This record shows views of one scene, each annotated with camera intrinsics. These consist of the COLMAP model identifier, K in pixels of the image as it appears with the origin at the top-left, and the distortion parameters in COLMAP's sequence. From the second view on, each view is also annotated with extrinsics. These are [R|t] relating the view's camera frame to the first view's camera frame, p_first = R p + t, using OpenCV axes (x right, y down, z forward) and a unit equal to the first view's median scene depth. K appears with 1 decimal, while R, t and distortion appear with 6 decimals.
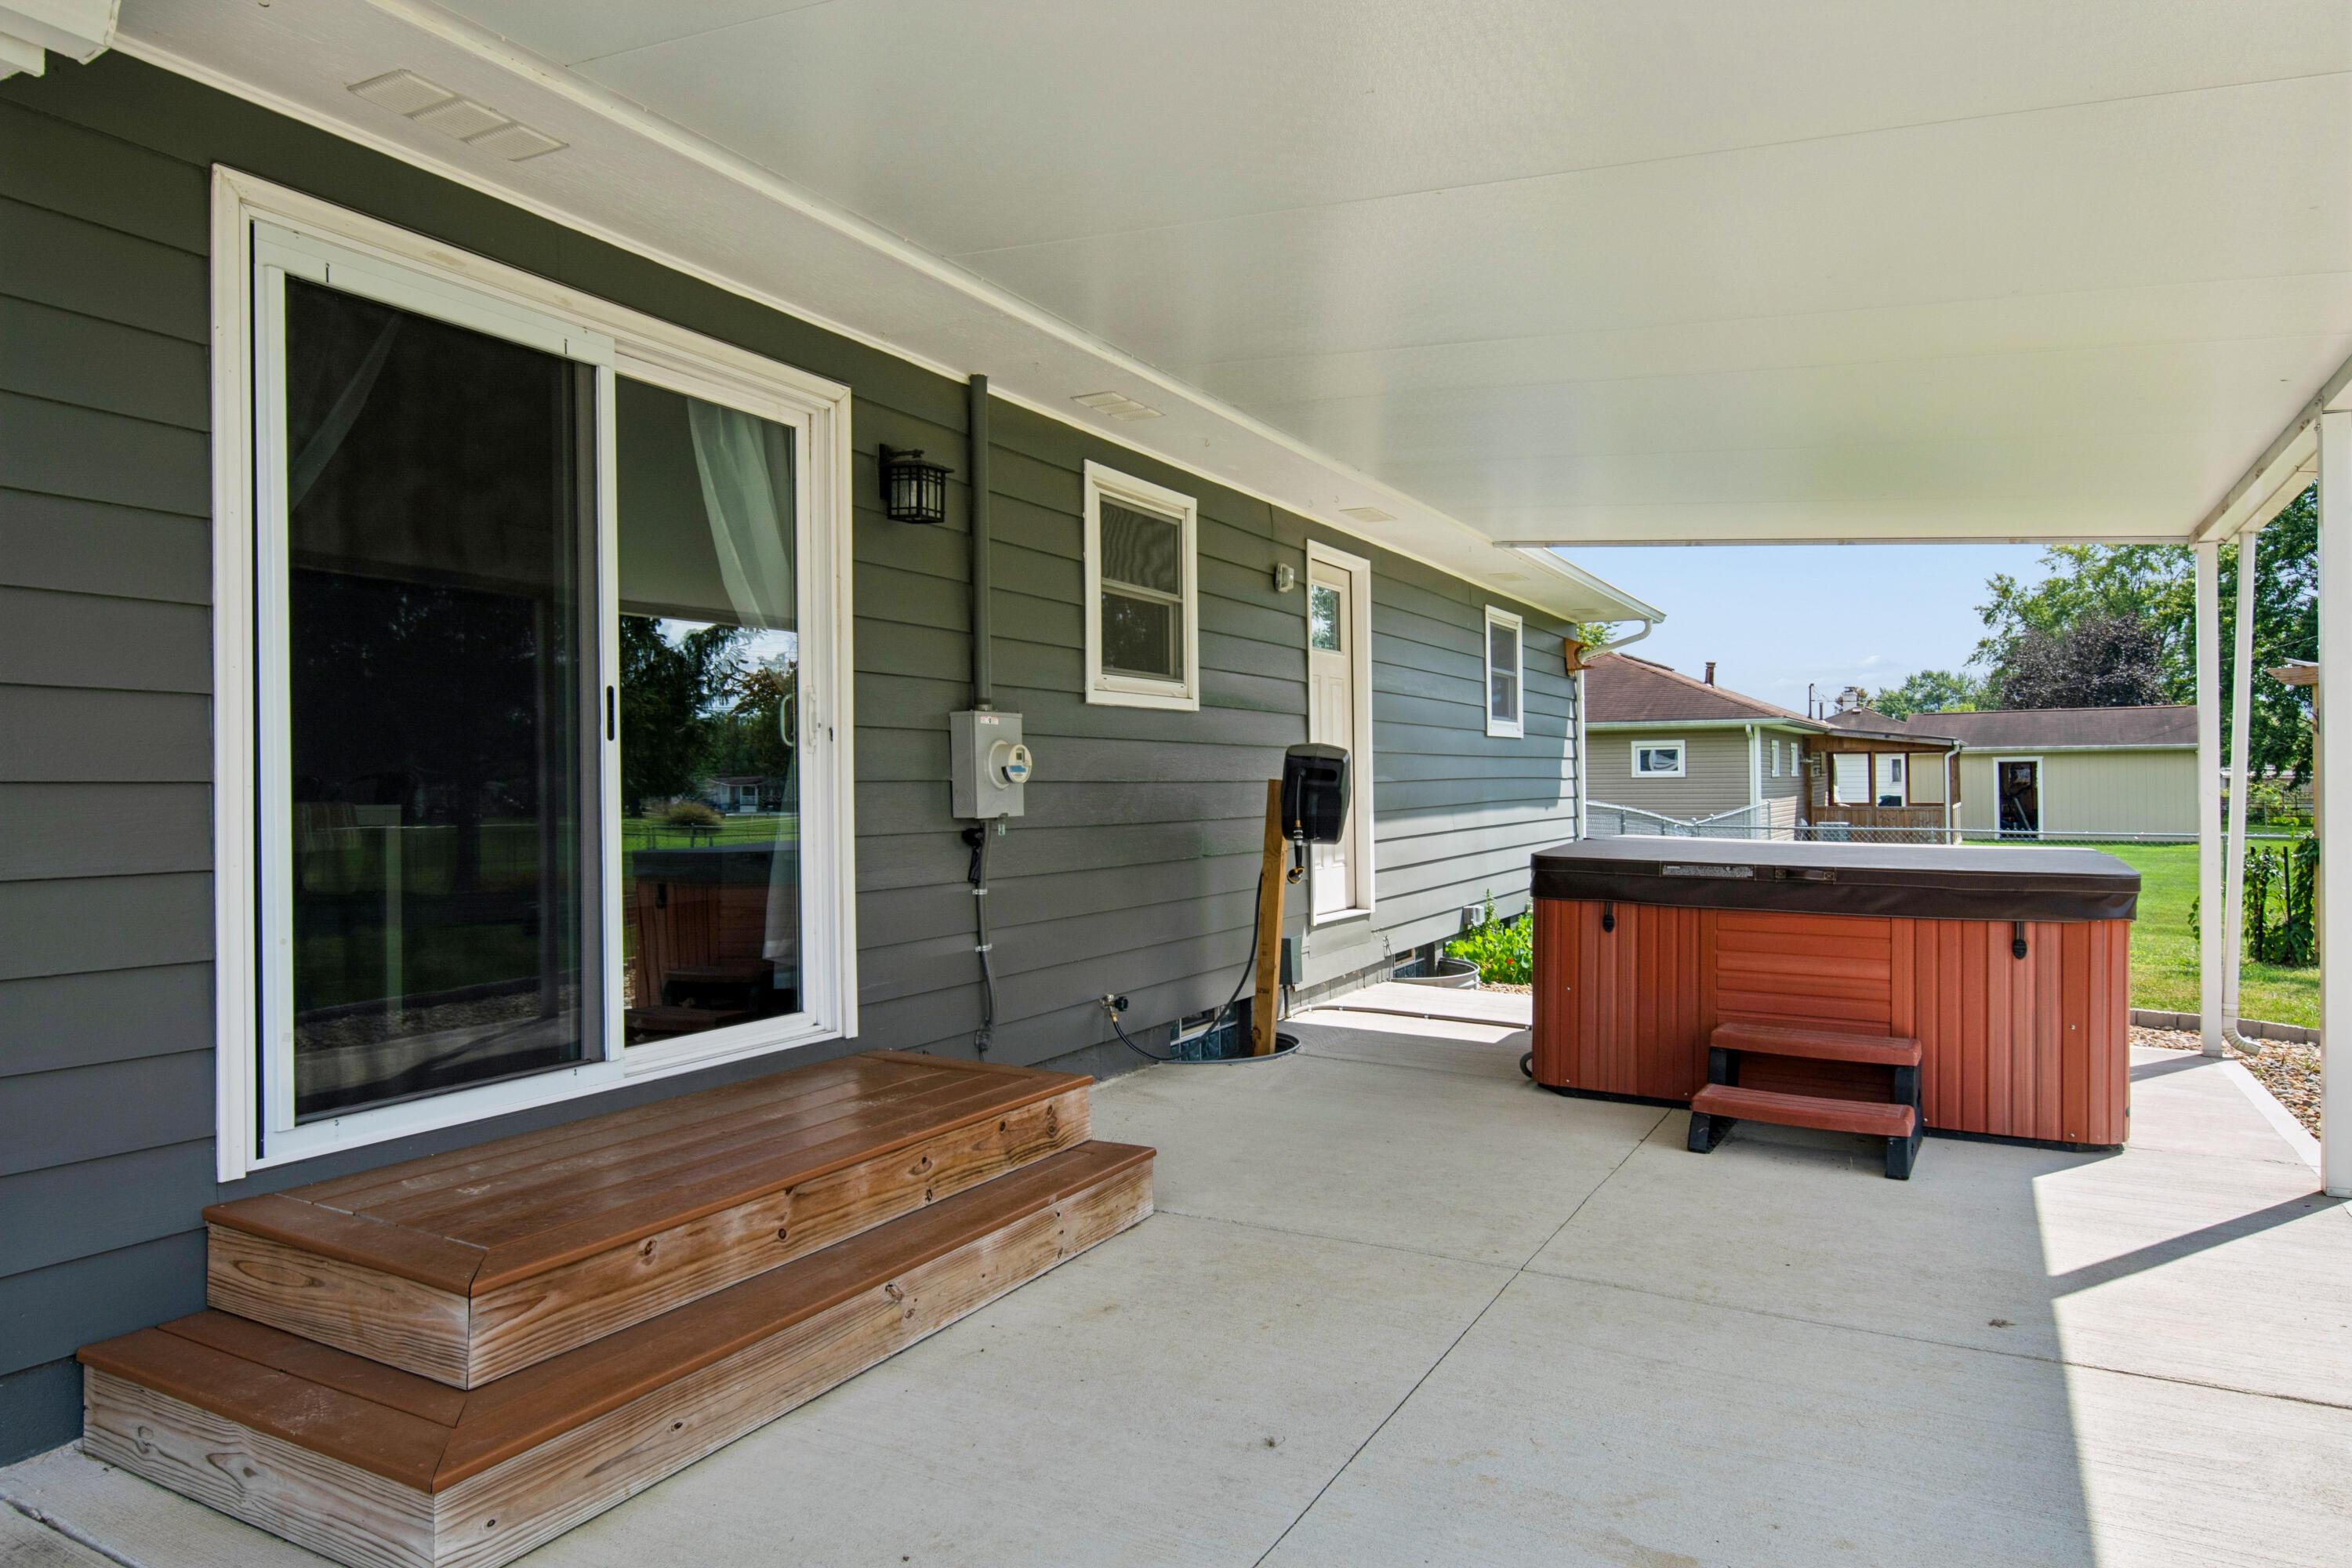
lens RADIAL K [[1709.1, 0, 1369.2], [0, 1709.1, 777.7], [0, 0, 1]] dist [-0.002440, -0.012897]
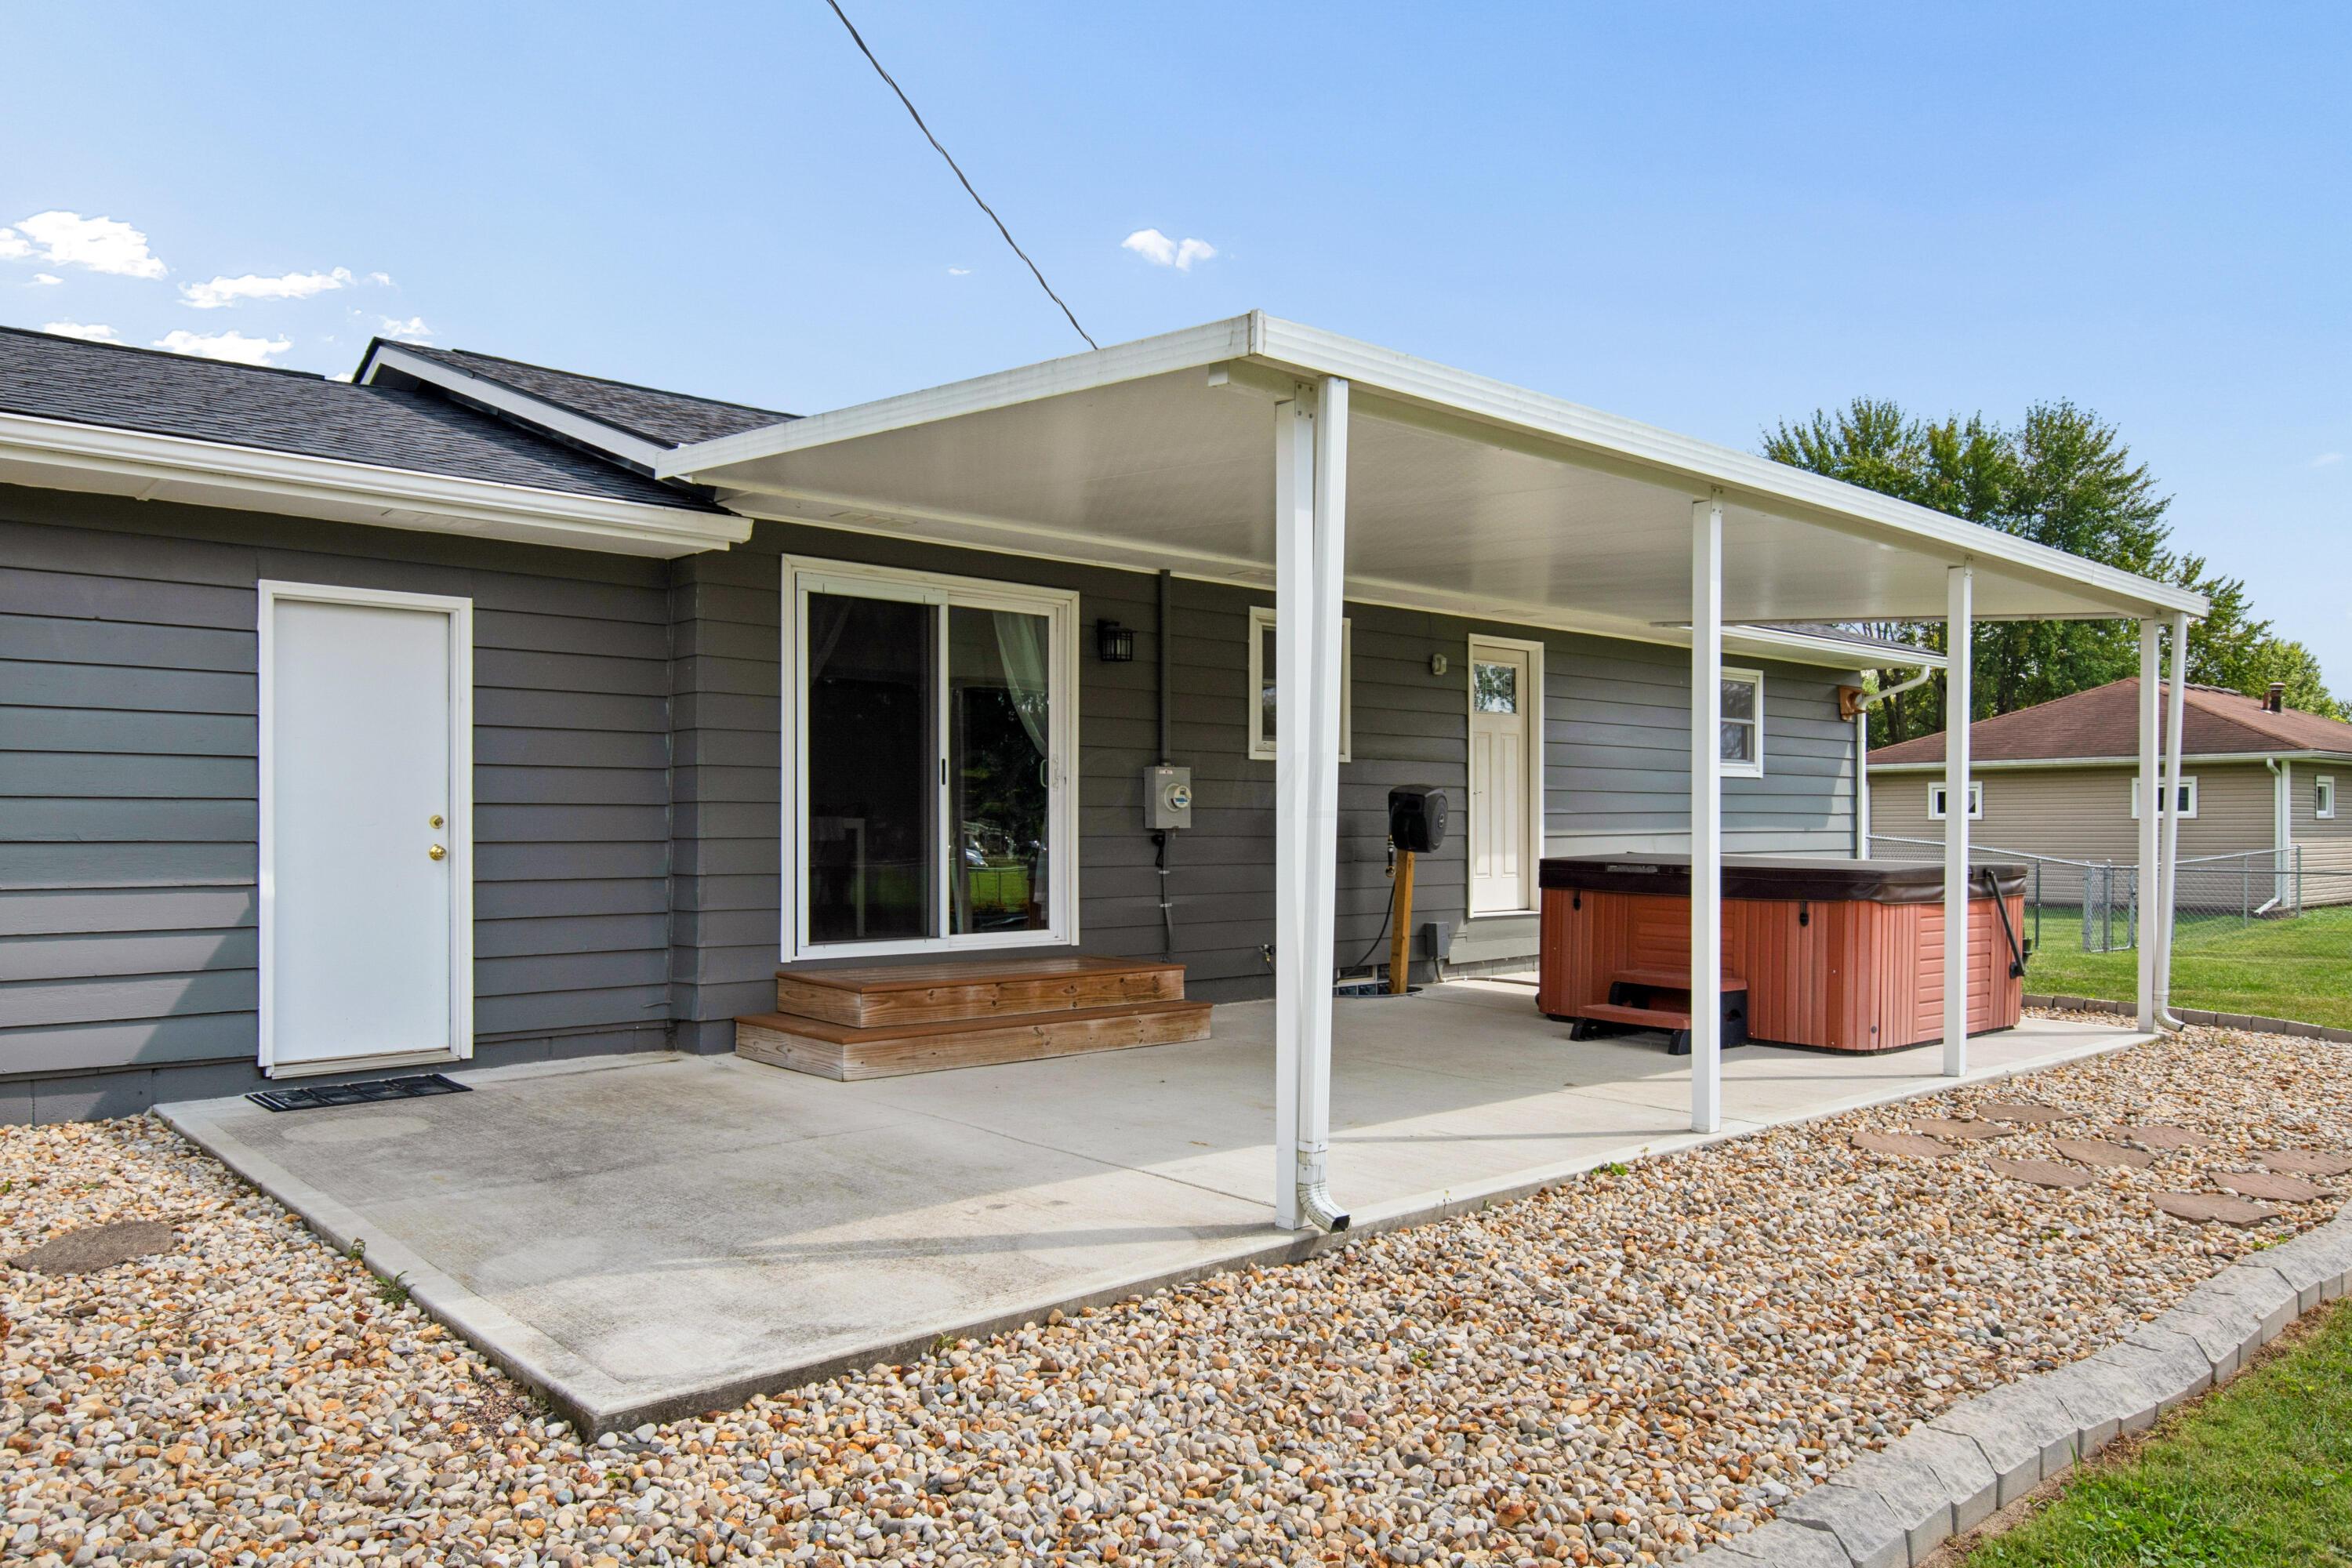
lens RADIAL K [[1778.1, 0, 1176.0], [0, 1778.1, 784.0], [0, 0, 1]] dist [-0.002306, -0.001768]
pose [[0.928958, -0.003767, -0.370167, 0.500258], [-0.003410, 0.999819, -0.018733, 0.013697], [0.370170, 0.018664, 0.928776, -0.732959]]
